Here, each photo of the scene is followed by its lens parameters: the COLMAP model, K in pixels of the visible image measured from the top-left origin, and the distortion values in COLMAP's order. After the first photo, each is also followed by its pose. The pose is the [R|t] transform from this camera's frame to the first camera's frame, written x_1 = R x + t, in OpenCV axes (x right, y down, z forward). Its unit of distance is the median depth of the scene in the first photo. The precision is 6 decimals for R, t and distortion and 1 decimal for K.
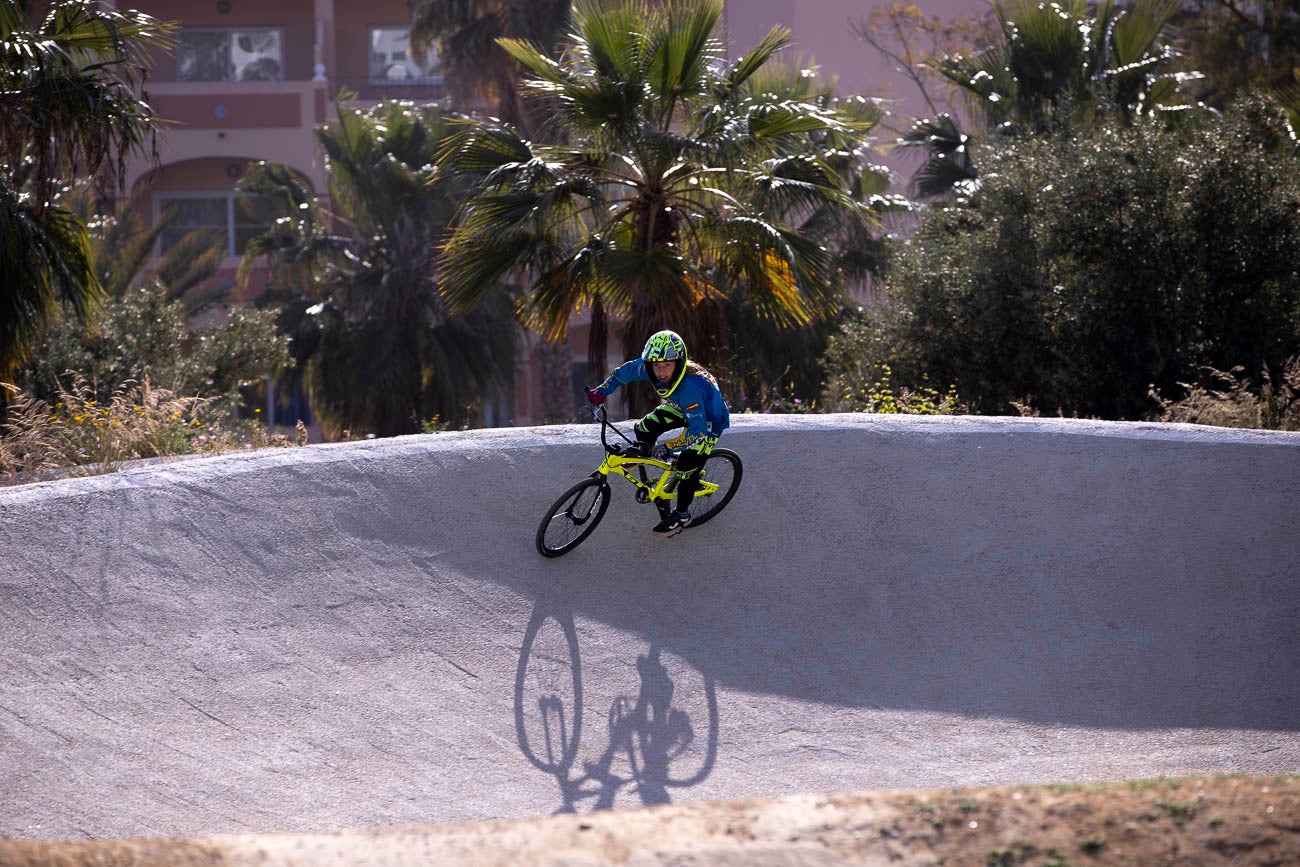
lens RADIAL K [[6933.0, 0, 628.1], [0, 6933.0, 430.3], [0, 0, 1]] dist [1.515266, 9.099000]
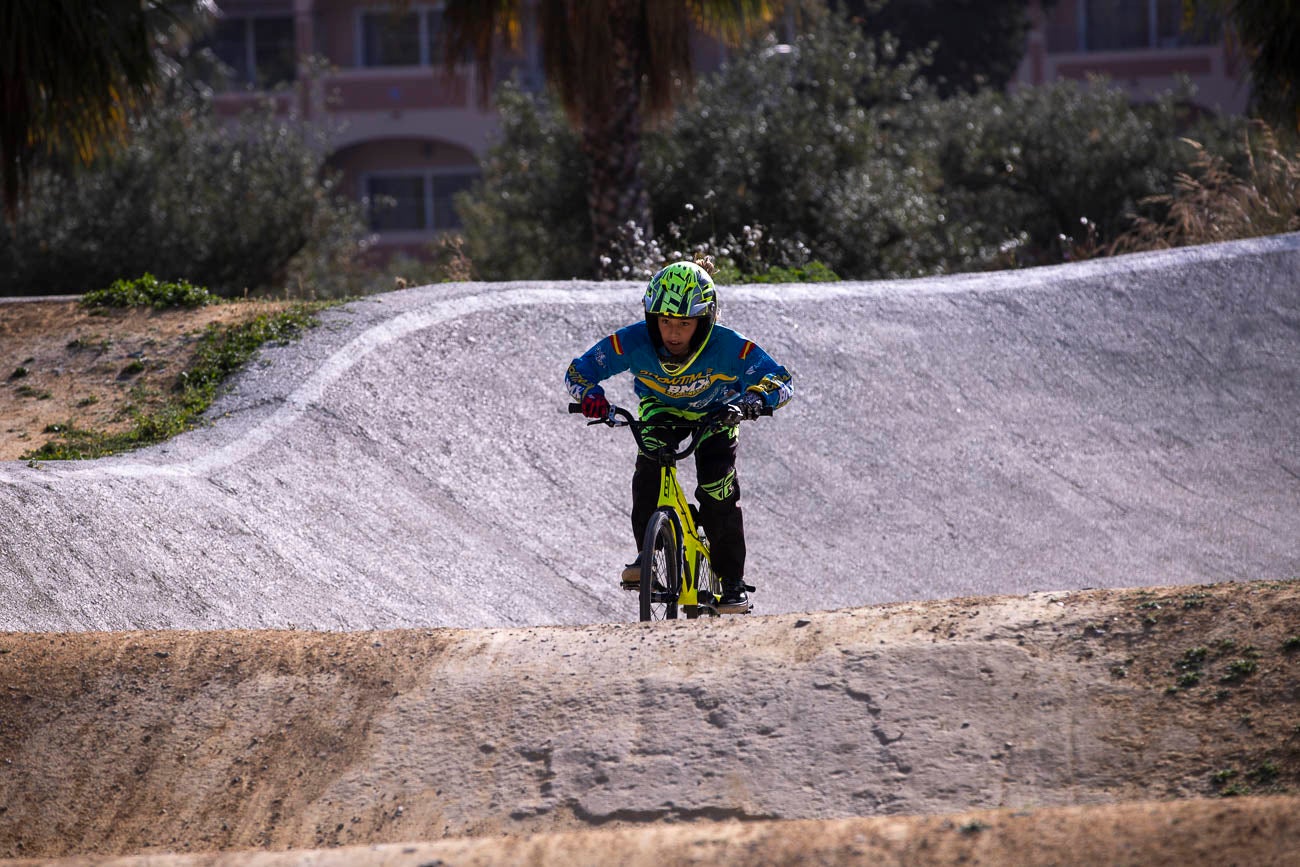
lens RADIAL K [[6933.0, 0, 628.1], [0, 6933.0, 430.3], [0, 0, 1]] dist [1.515266, 9.099000]
pose [[0.956340, -0.005802, -0.292198, 0.251839], [0.016518, 0.999278, 0.034221, -0.003483], [0.291789, -0.037554, 0.955745, 0.067365]]
